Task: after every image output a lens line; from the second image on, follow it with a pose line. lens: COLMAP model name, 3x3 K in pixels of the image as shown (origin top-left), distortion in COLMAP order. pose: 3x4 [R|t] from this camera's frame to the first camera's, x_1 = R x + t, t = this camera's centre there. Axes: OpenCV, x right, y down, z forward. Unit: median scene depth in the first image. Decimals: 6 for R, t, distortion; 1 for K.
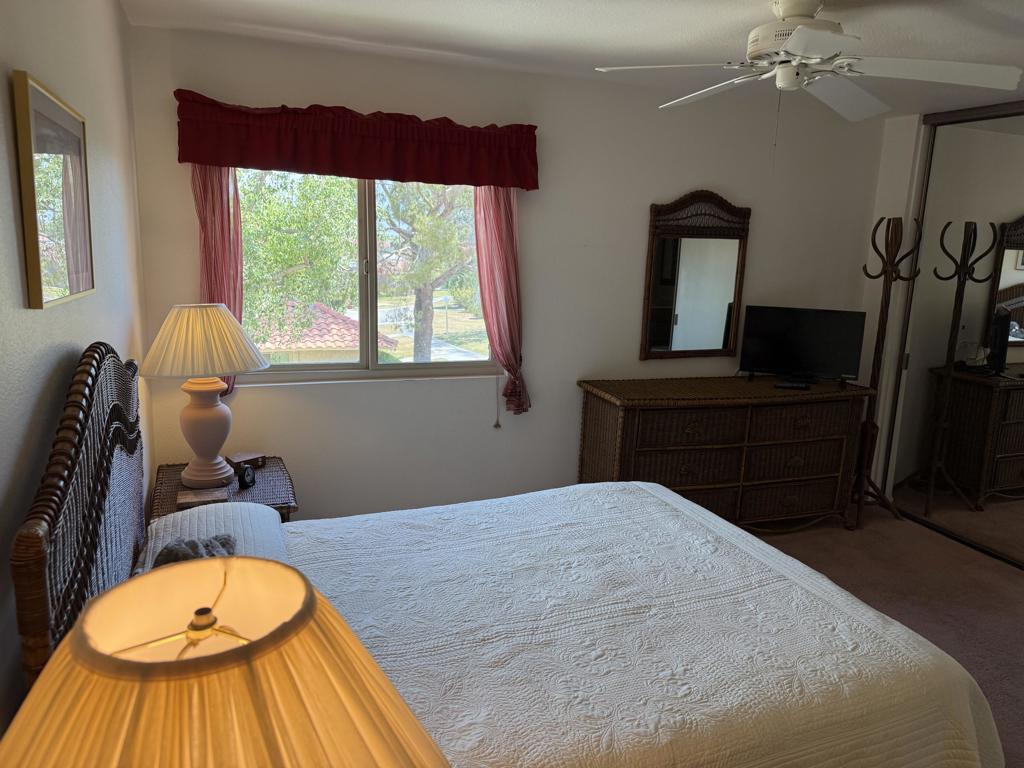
lens RADIAL K [[723.1, 0, 512.0], [0, 723.1, 384.0], [0, 0, 1]] dist [0.054923, -0.086156]
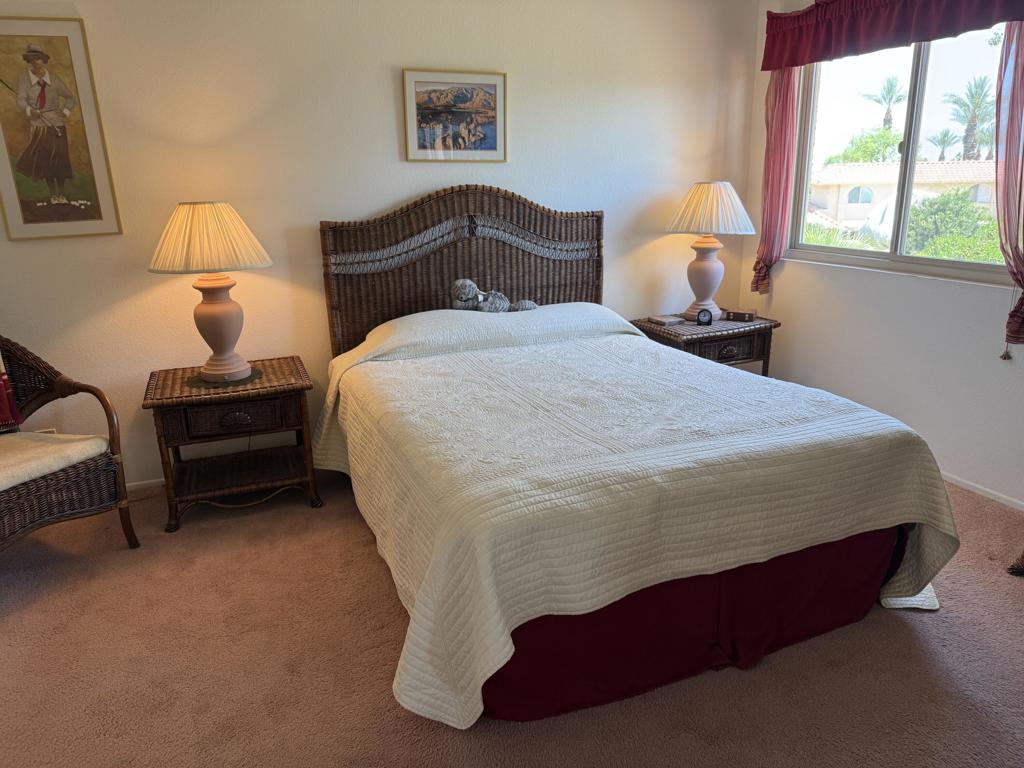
lens RADIAL K [[723.1, 0, 512.0], [0, 723.1, 384.0], [0, 0, 1]] dist [0.054923, -0.086156]
pose [[0.029562, 0.251215, -0.967480, 0.976715], [-0.173327, 0.954528, 0.242556, -0.015322], [0.984421, 0.160520, 0.071760, 0.615067]]
